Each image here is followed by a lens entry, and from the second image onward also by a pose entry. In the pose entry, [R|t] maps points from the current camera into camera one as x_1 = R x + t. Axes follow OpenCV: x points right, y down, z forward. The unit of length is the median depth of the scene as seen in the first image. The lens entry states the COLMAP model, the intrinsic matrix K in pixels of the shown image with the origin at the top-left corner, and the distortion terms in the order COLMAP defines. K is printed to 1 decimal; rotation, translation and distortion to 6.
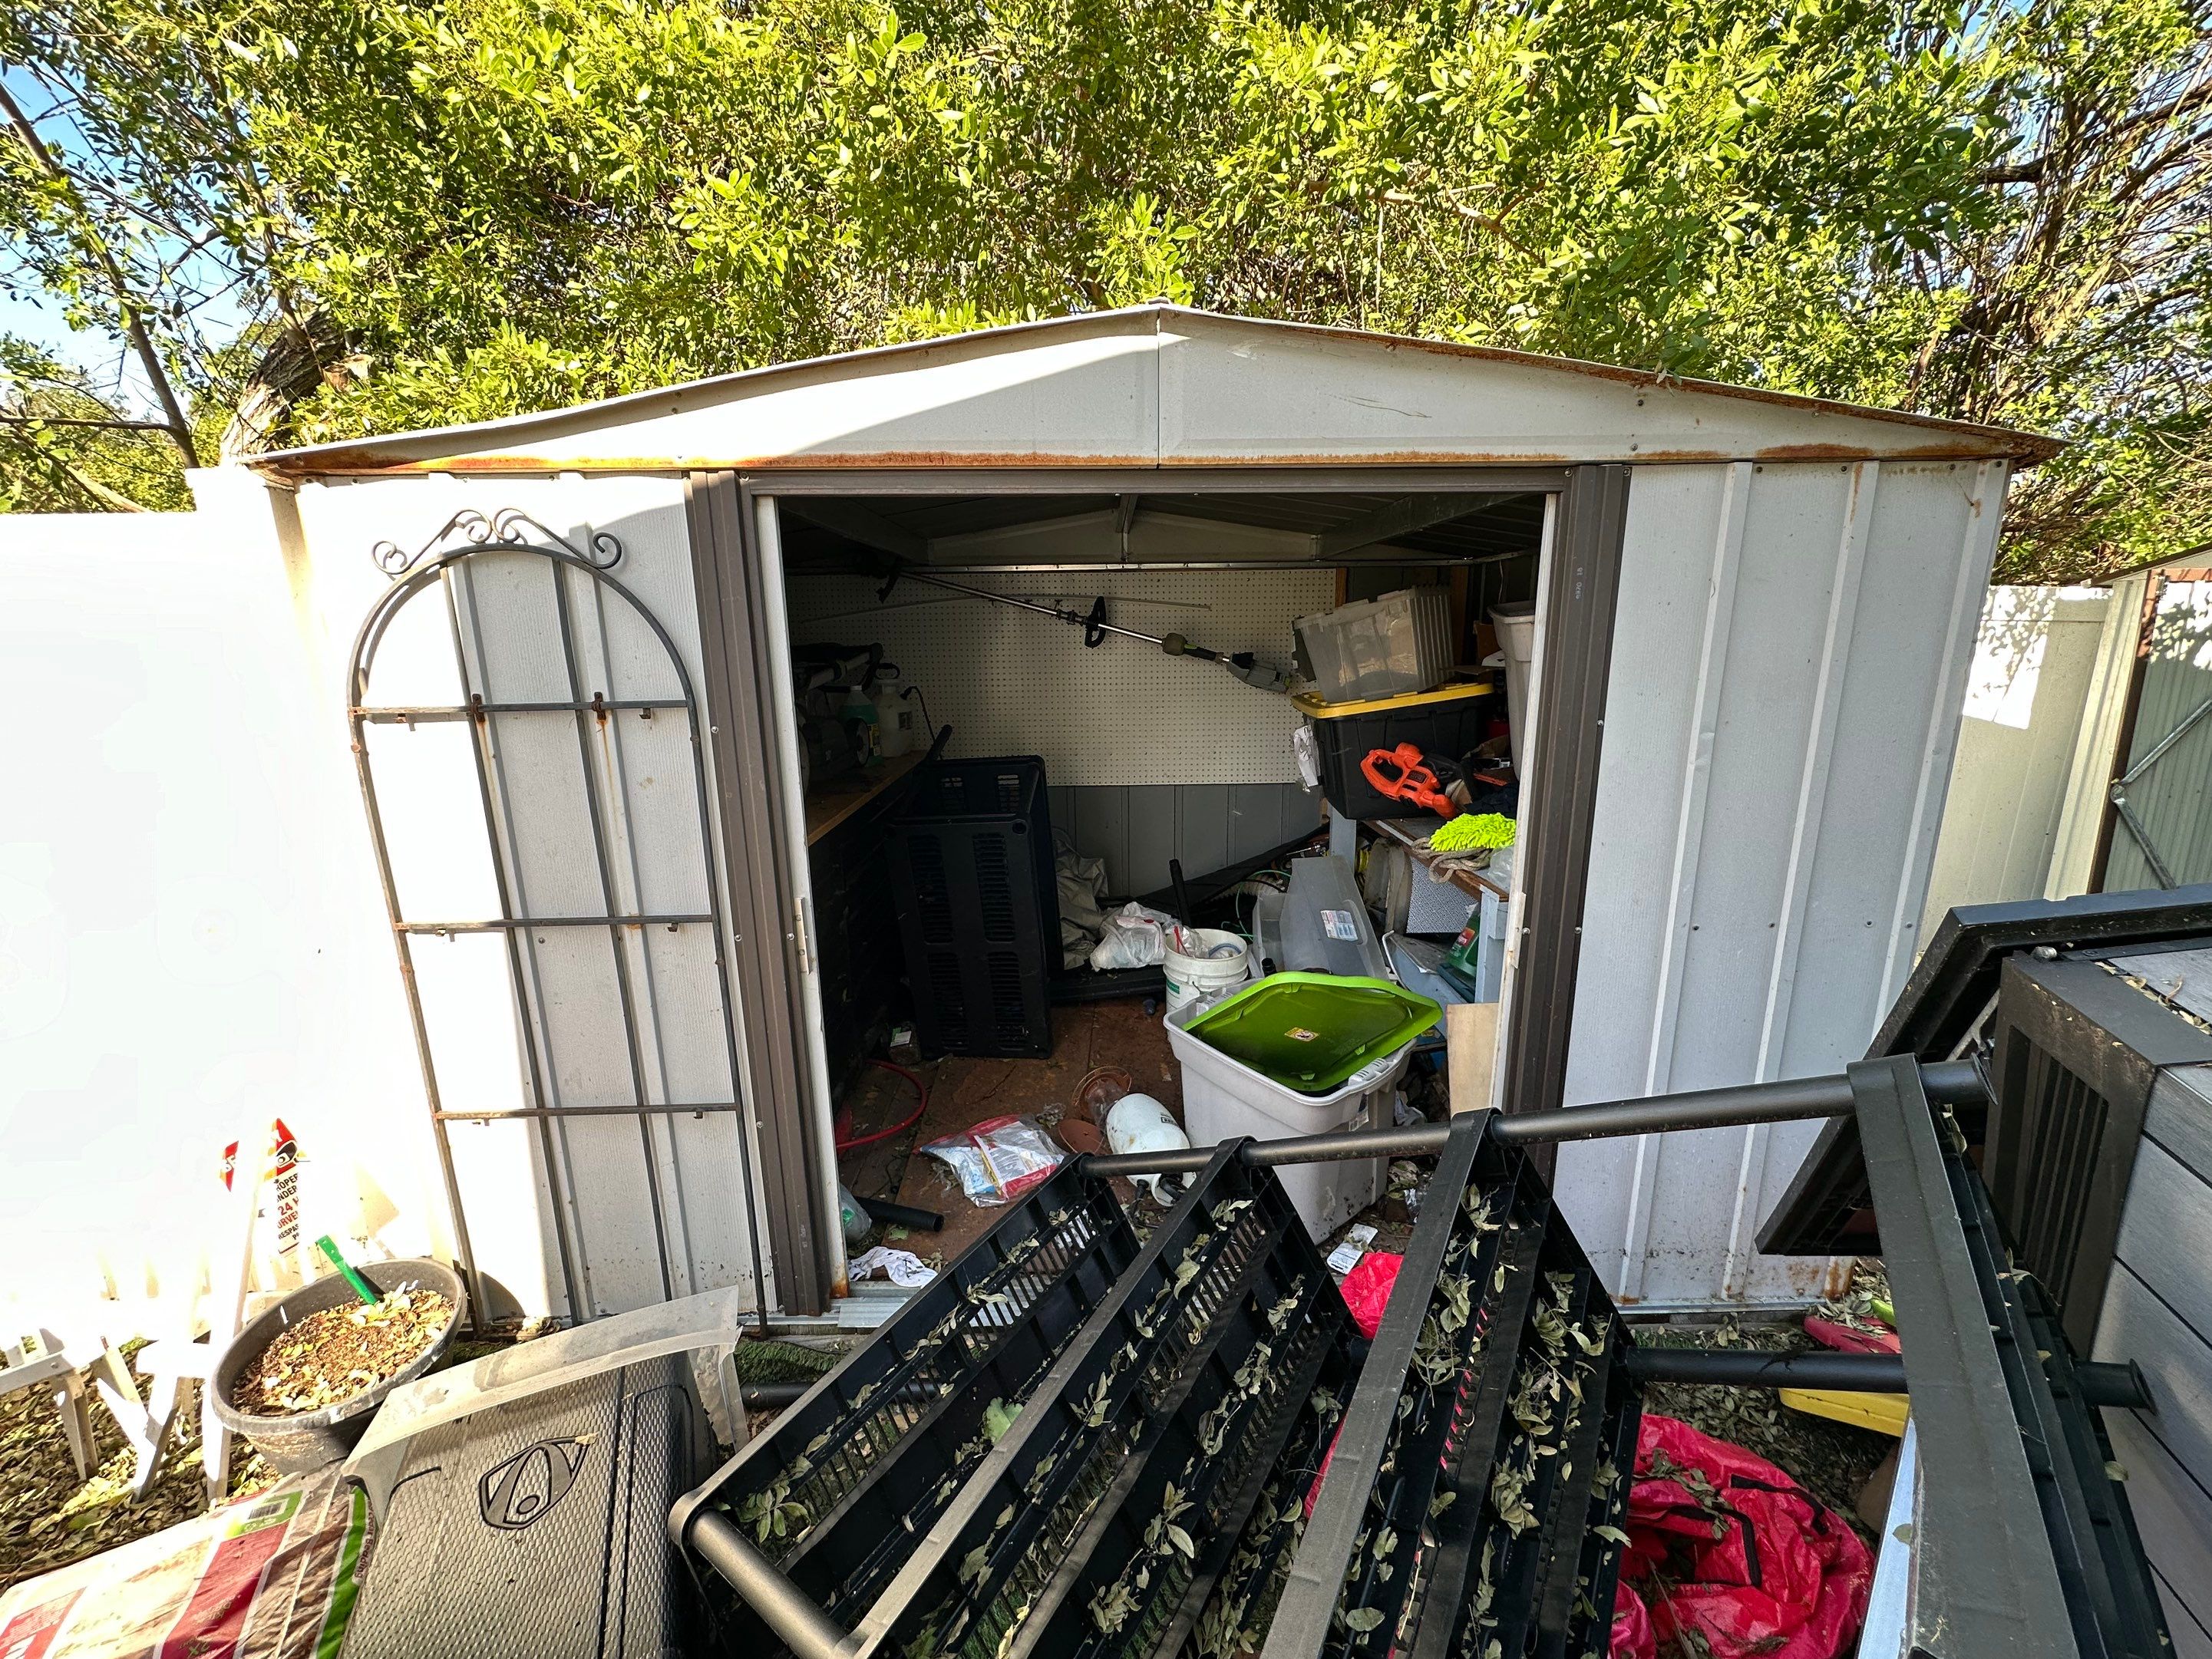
lens RADIAL K [[883.6, 0, 1106.2], [0, 883.6, 831.1], [0, 0, 1]] dist [0.000372, 0.000069]
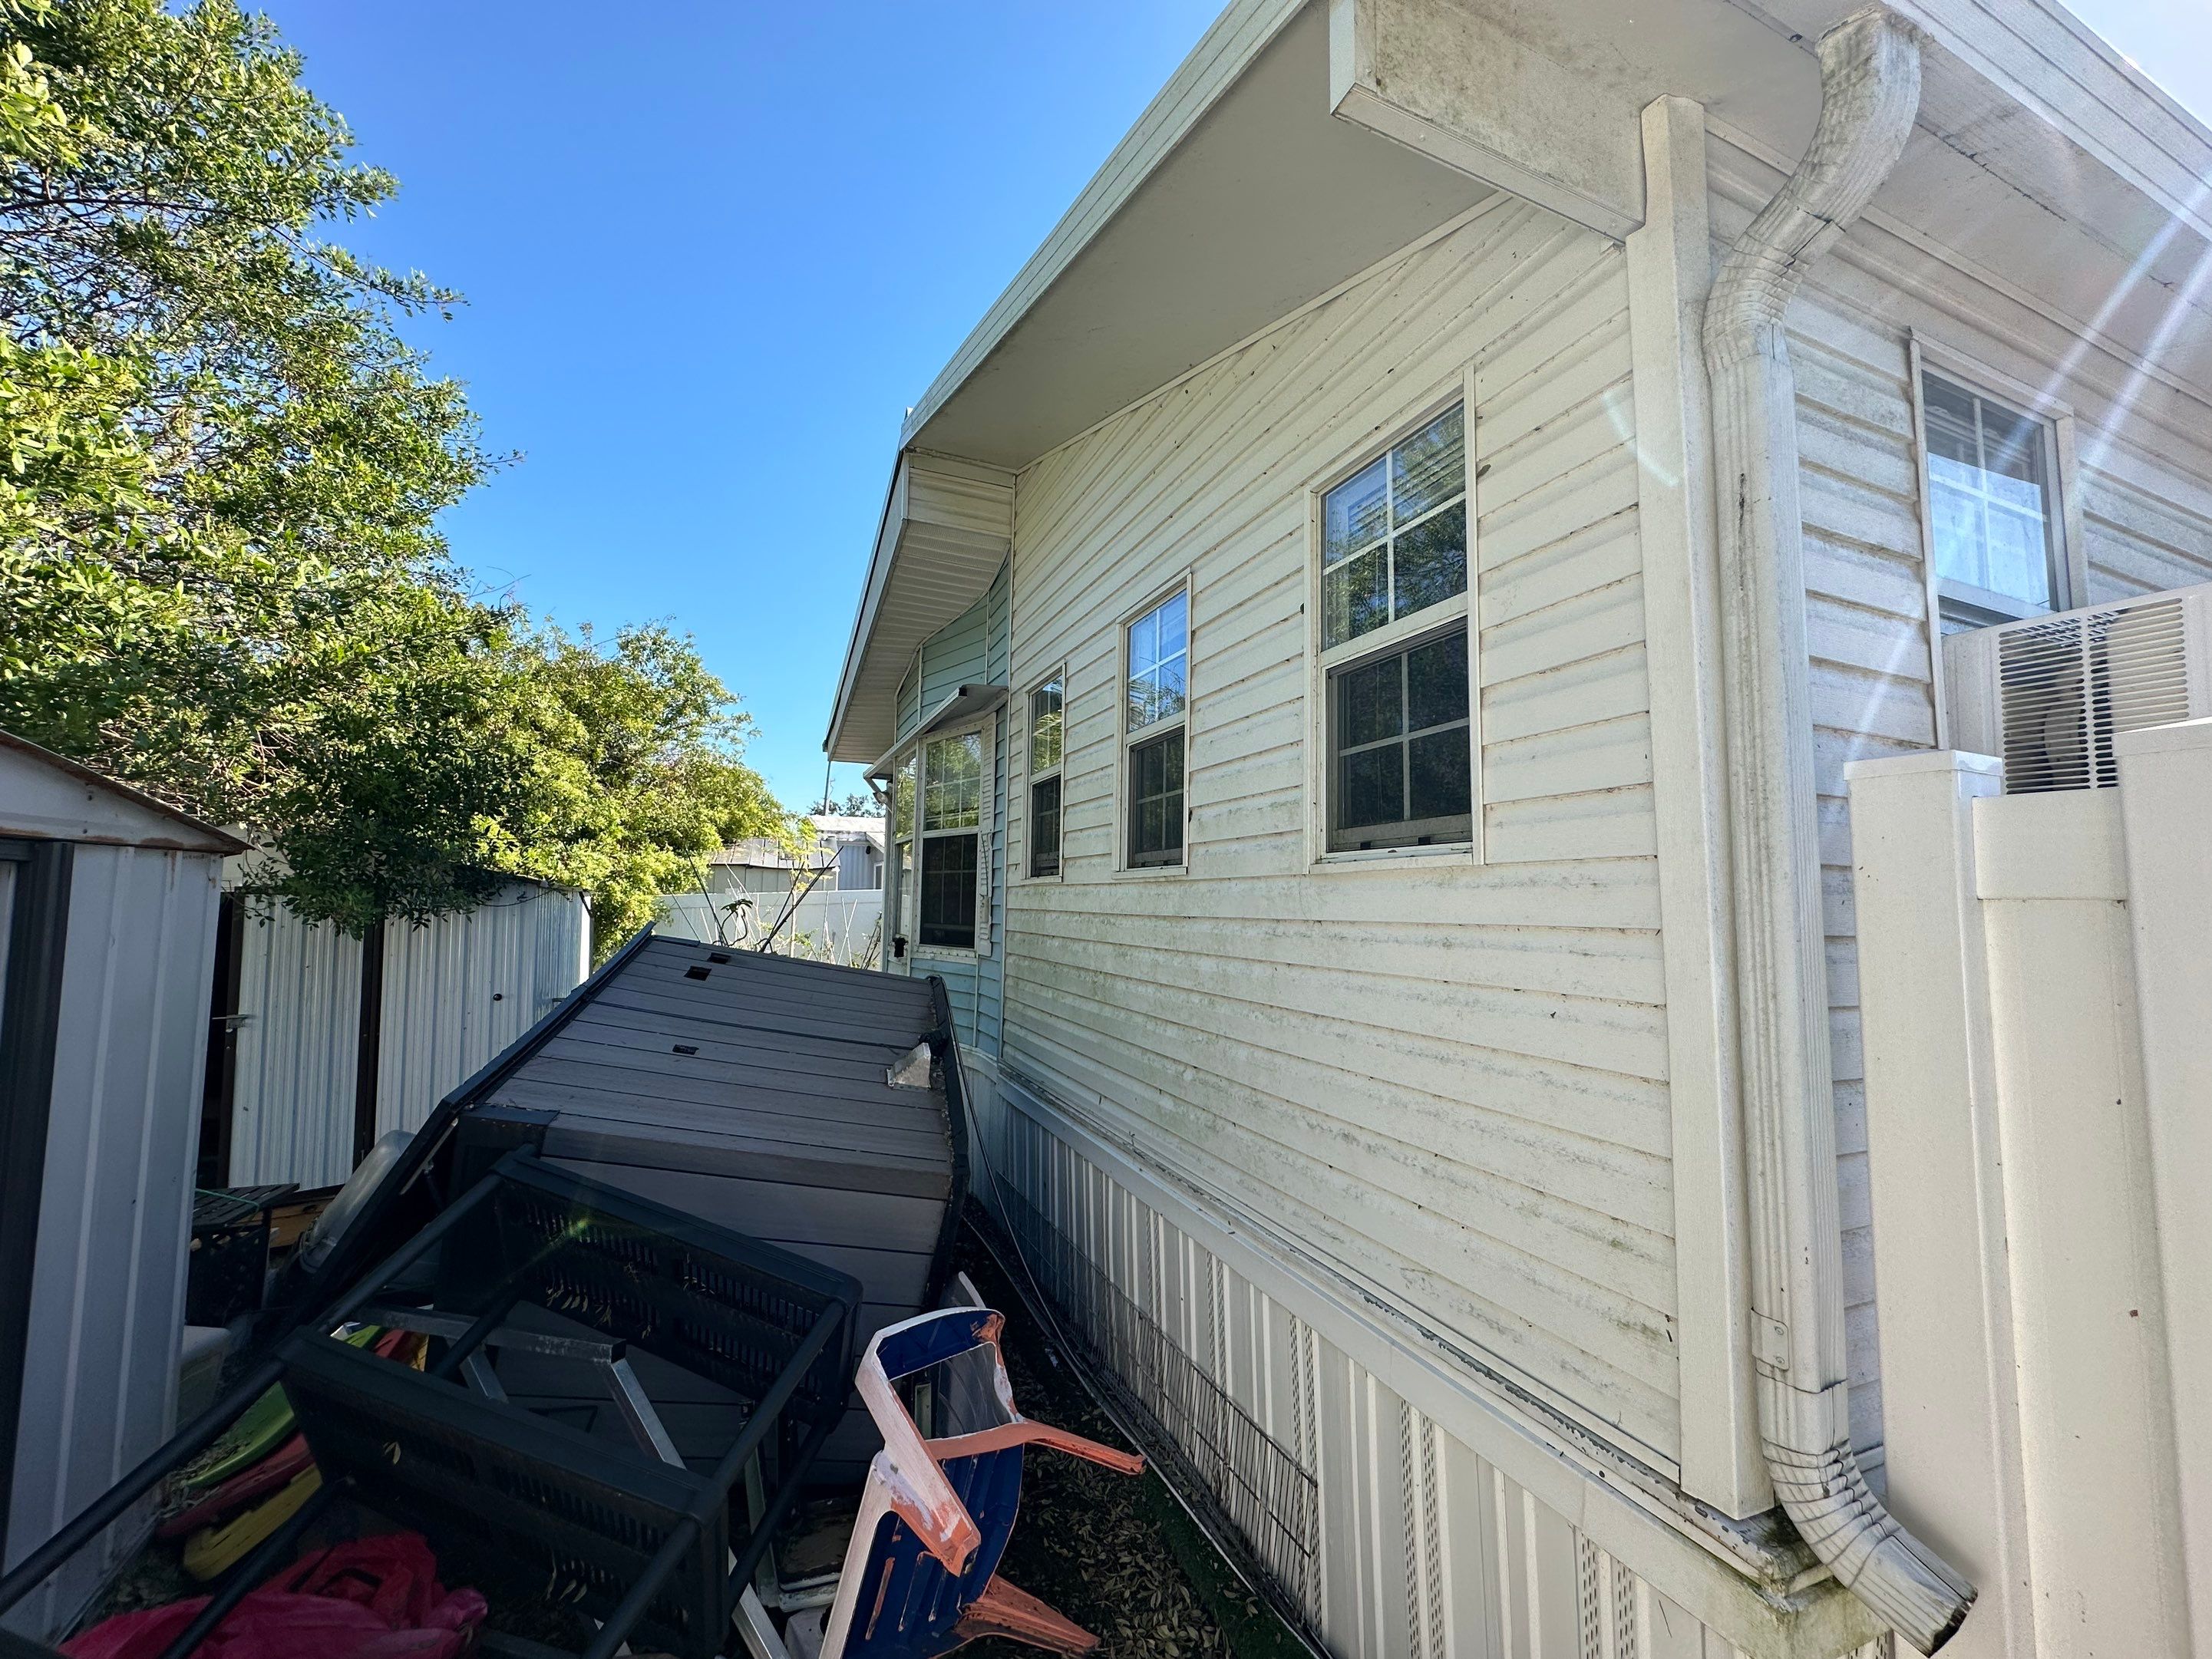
lens RADIAL K [[883.6, 0, 1106.2], [0, 883.6, 831.1], [0, 0, 1]] dist [0.000372, 0.000069]
pose [[-0.419671, 0.074944, 0.904577, -0.685116], [0.196591, 0.980435, 0.009977, -0.103197], [-0.886131, 0.182019, -0.426193, 0.164055]]
